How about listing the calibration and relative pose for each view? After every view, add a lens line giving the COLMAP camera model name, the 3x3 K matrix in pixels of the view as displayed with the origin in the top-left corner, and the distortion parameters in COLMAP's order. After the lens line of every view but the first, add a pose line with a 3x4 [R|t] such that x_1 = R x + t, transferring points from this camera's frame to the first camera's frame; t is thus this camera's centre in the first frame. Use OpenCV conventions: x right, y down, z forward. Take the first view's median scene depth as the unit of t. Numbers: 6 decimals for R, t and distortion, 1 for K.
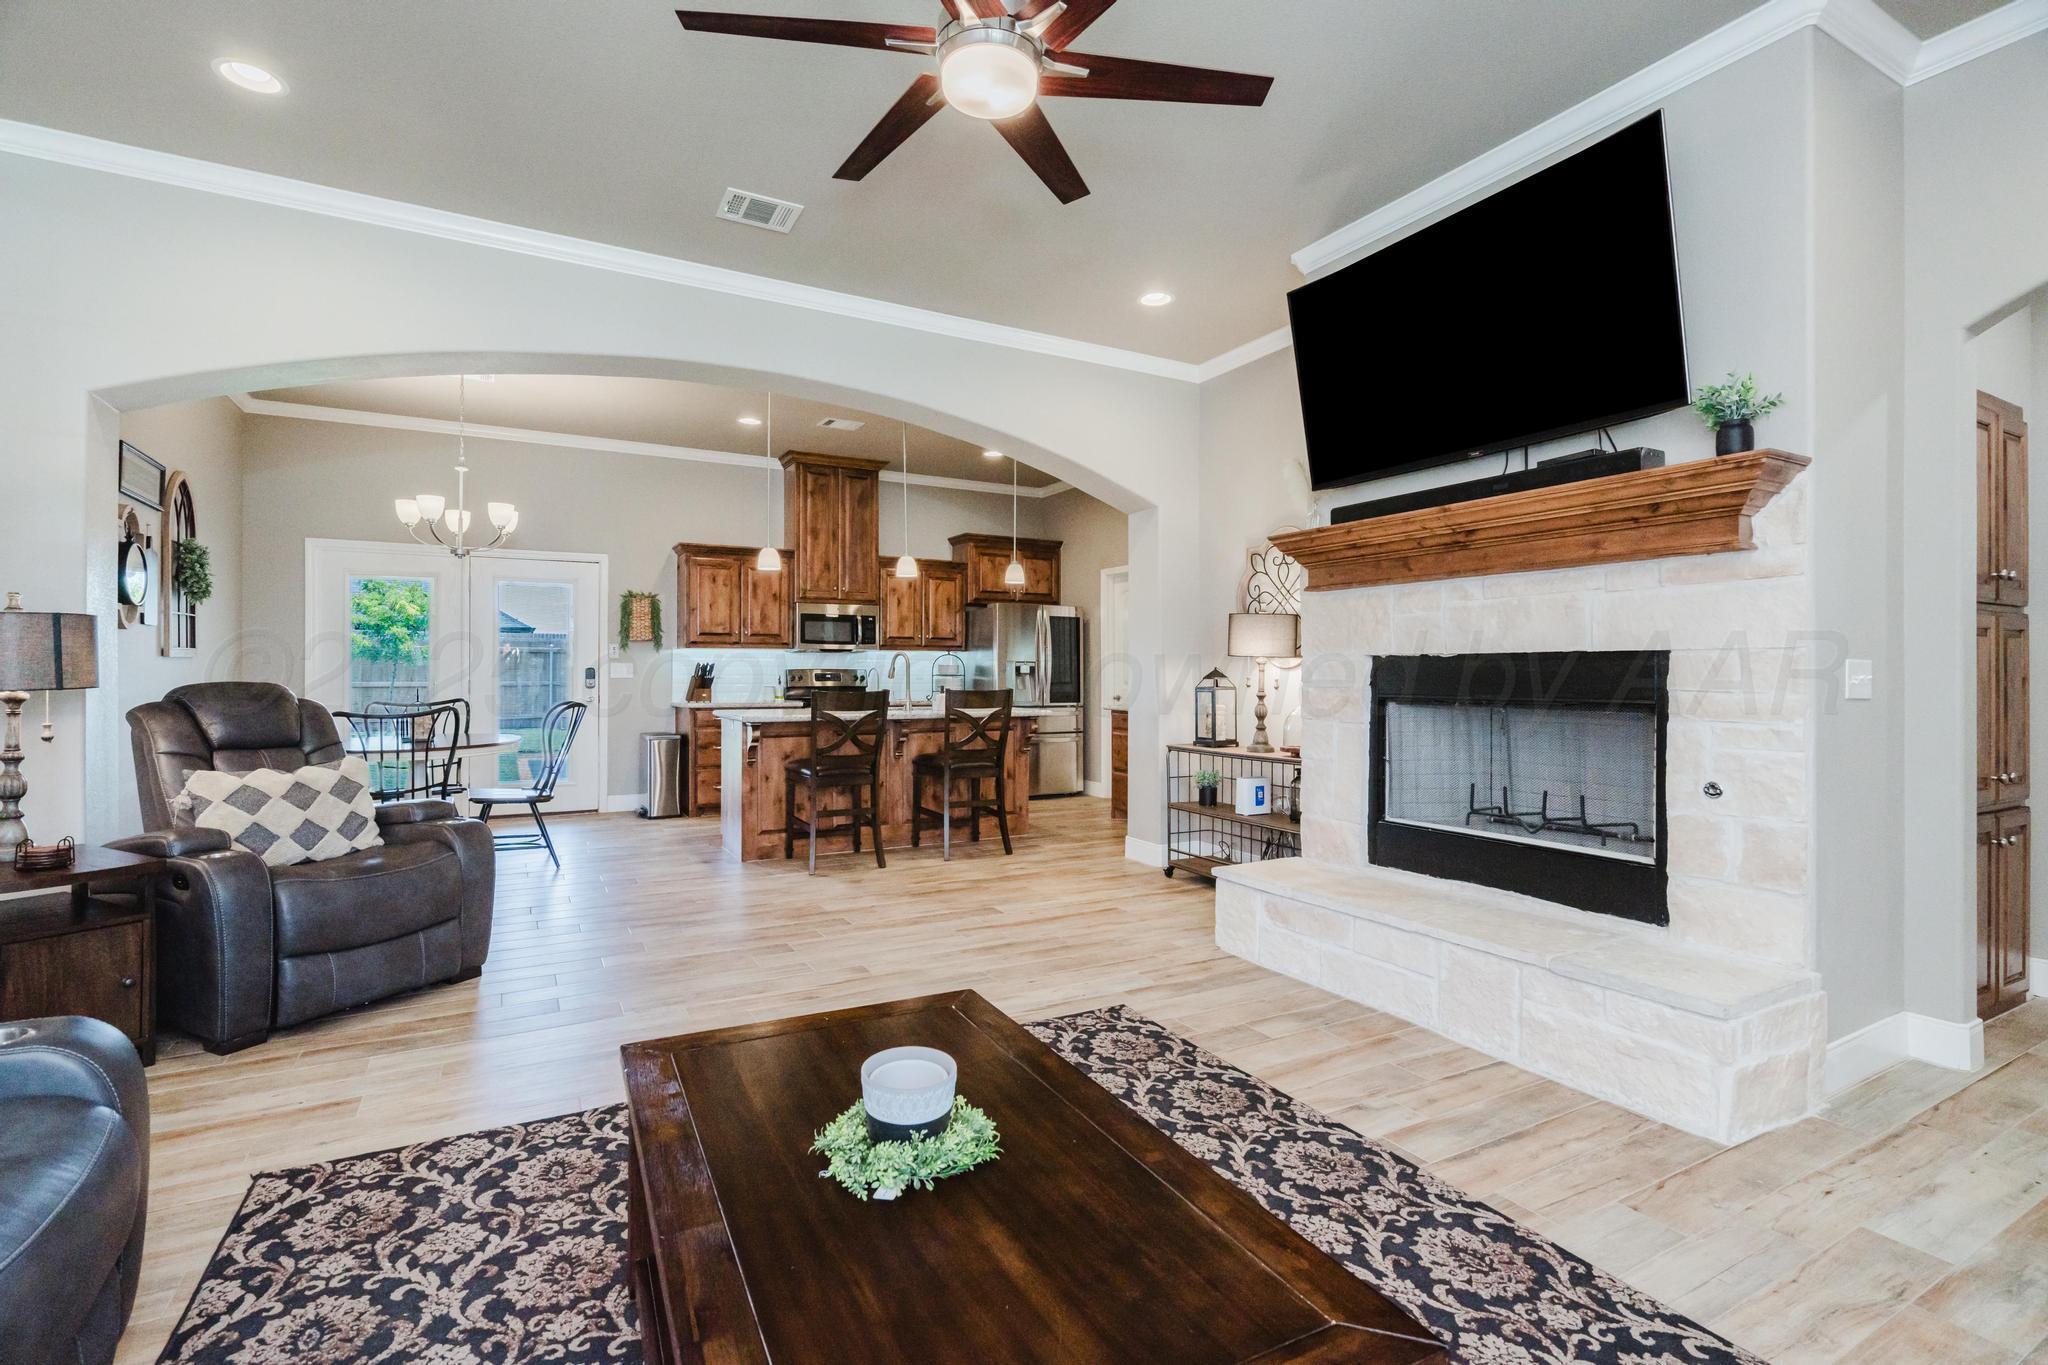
lens RADIAL K [[934.4, 0, 1018.6], [0, 934.4, 654.8], [0, 0, 1]] dist [-0.001374, 0.000616]
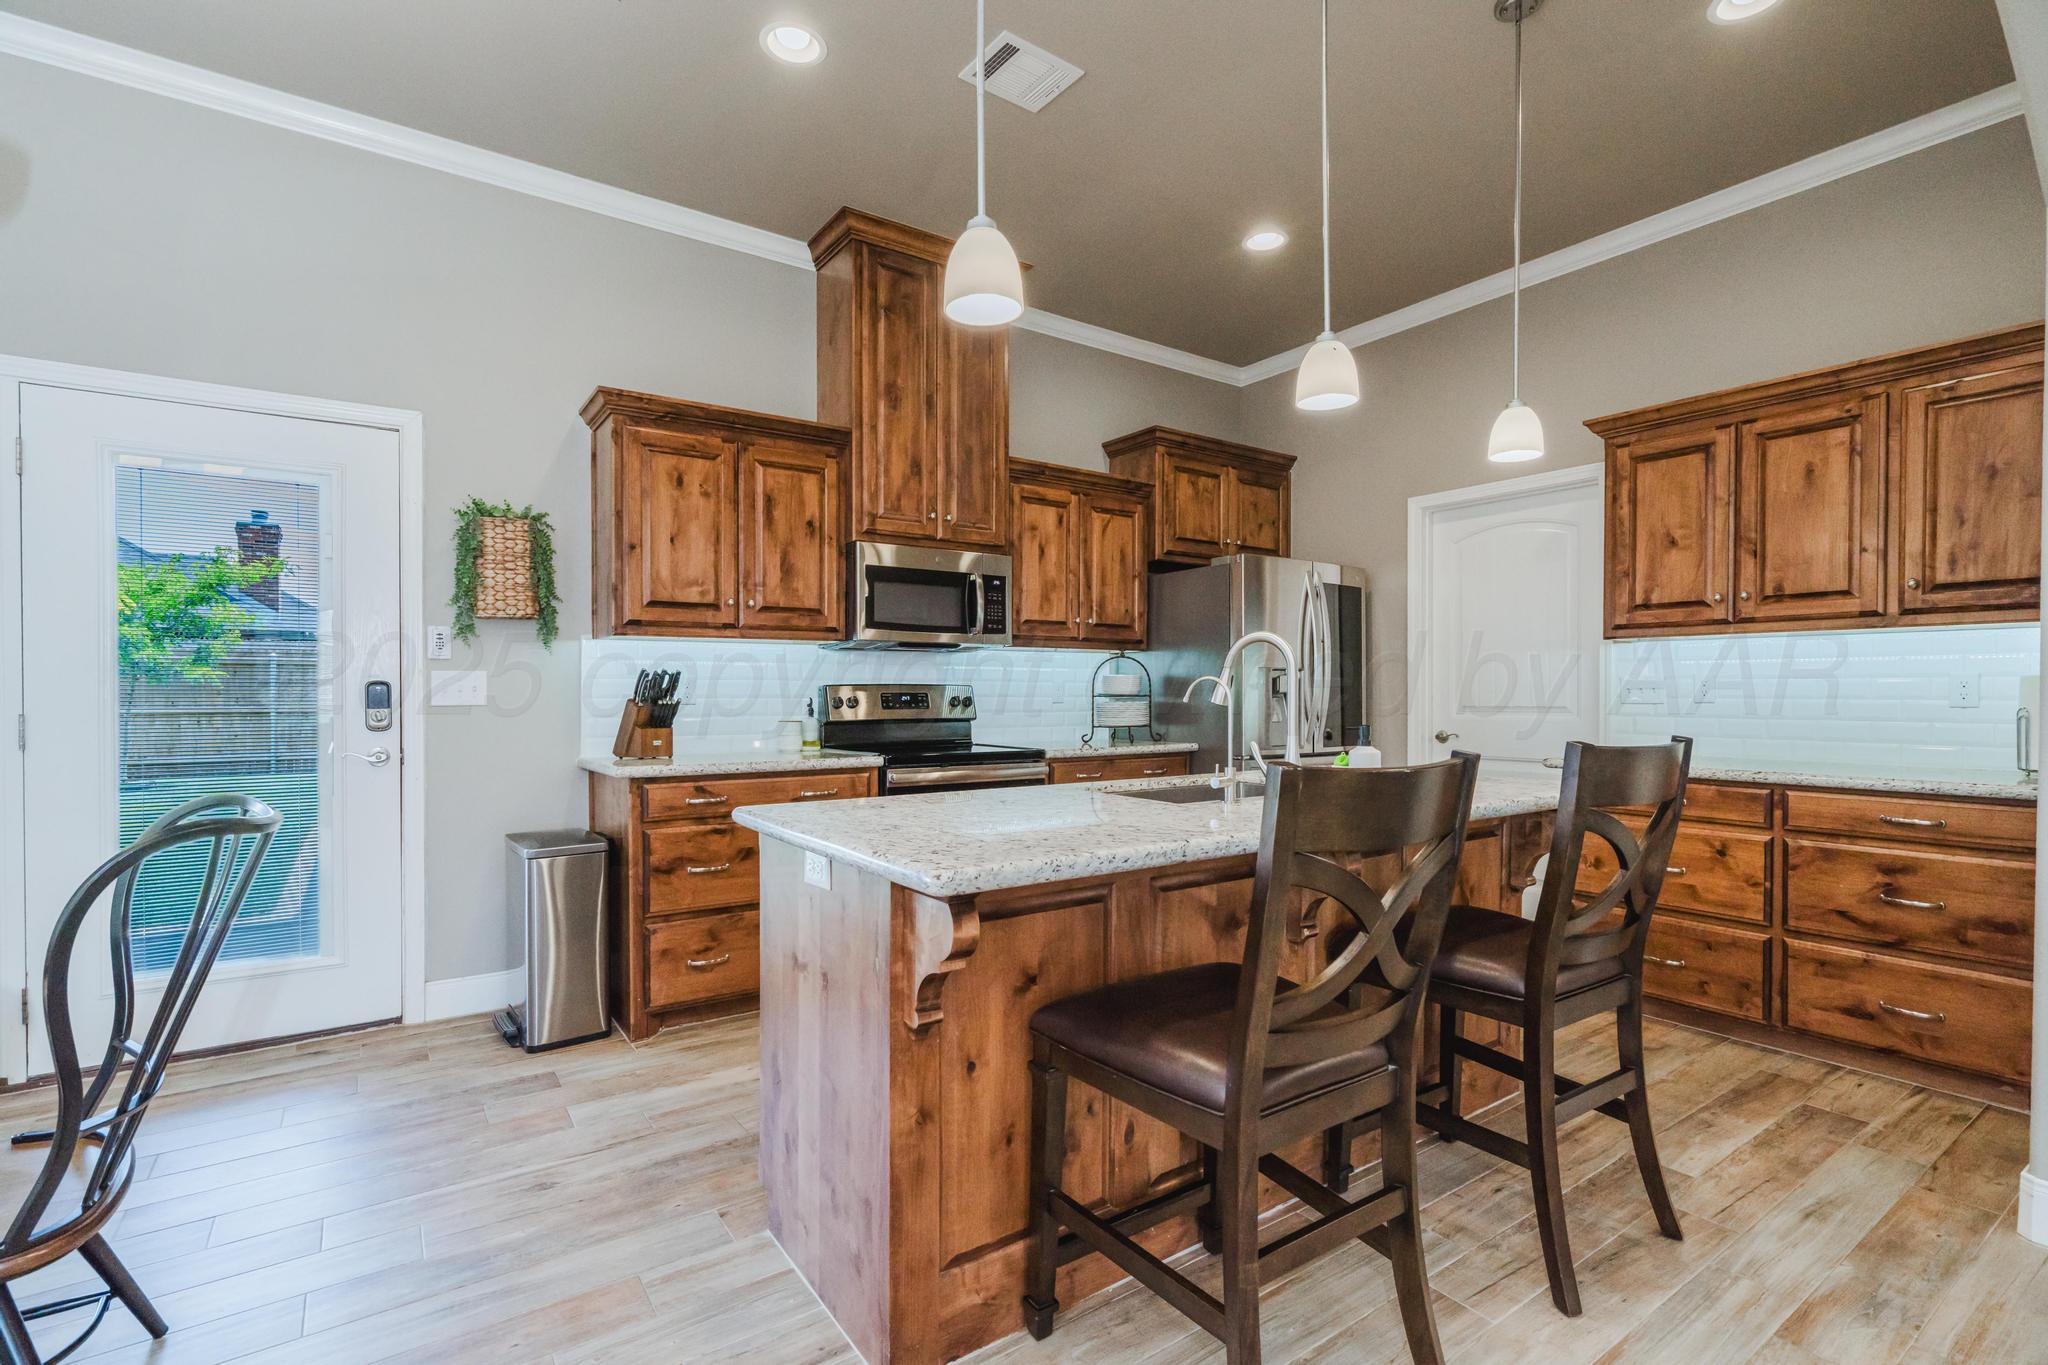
lens RADIAL K [[944.5, 0, 1020.9], [0, 944.5, 690.1], [0, 0, 1]] dist [0.000615, 0.000446]
pose [[0.994647, -0.003761, 0.103266, -0.416535], [0.002098, 0.999866, 0.016214, 0.022082], [-0.103313, -0.015910, 0.994522, 1.058377]]
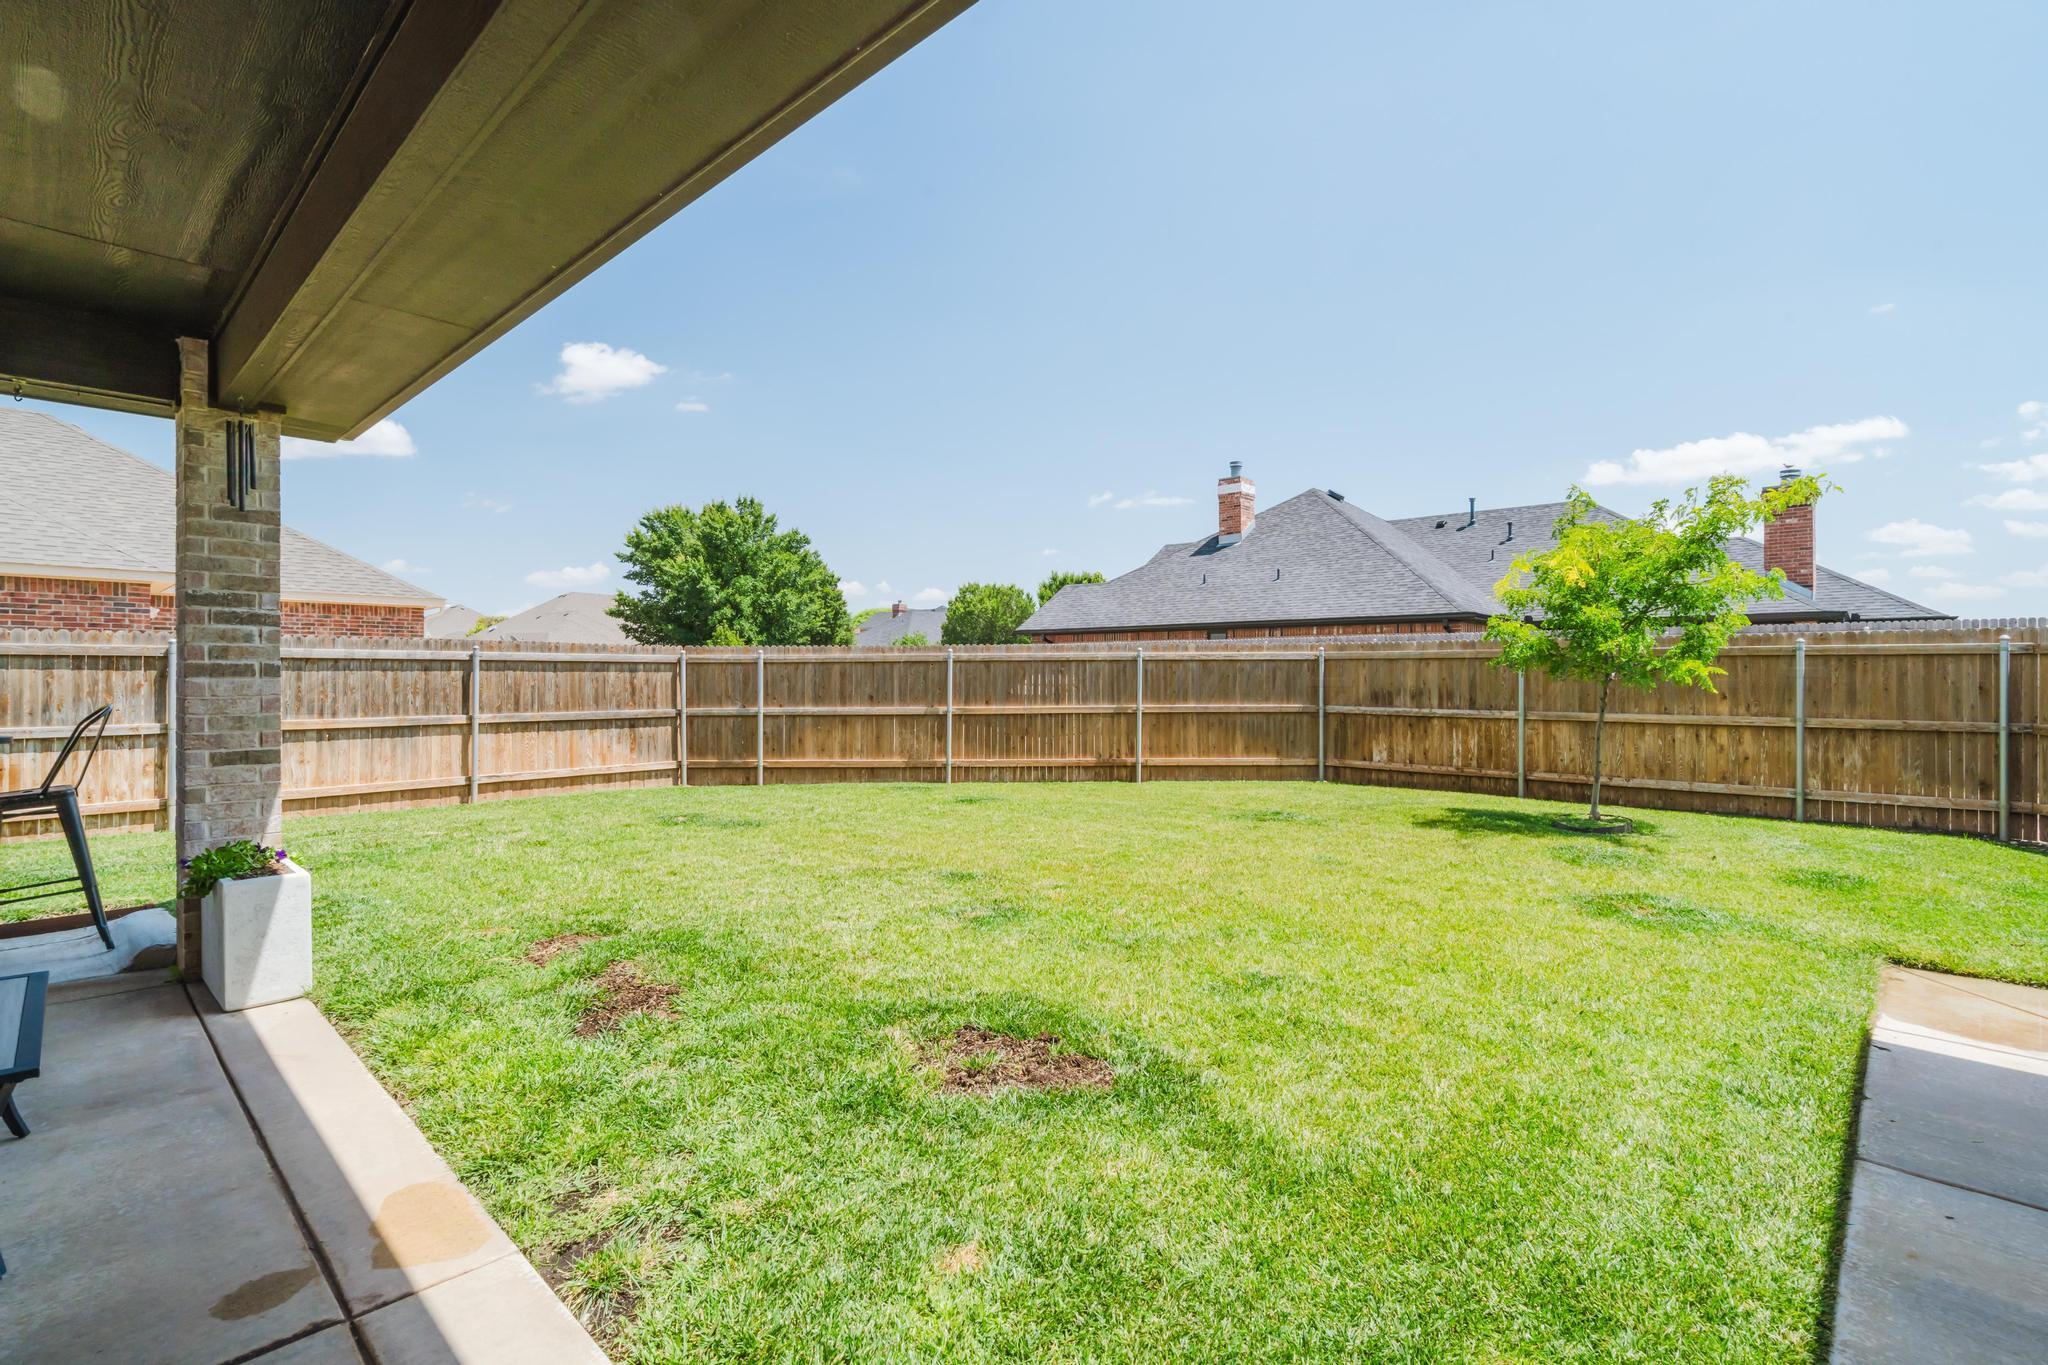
lens RADIAL K [[934.4, 0, 1018.6], [0, 934.4, 654.8], [0, 0, 1]] dist [-0.001374, 0.000616]
pose [[0.301933, -0.022088, -0.953073, -0.596586], [0.005384, 0.999755, -0.021465, 0.020193], [0.953314, 0.001350, 0.301978, 1.344519]]
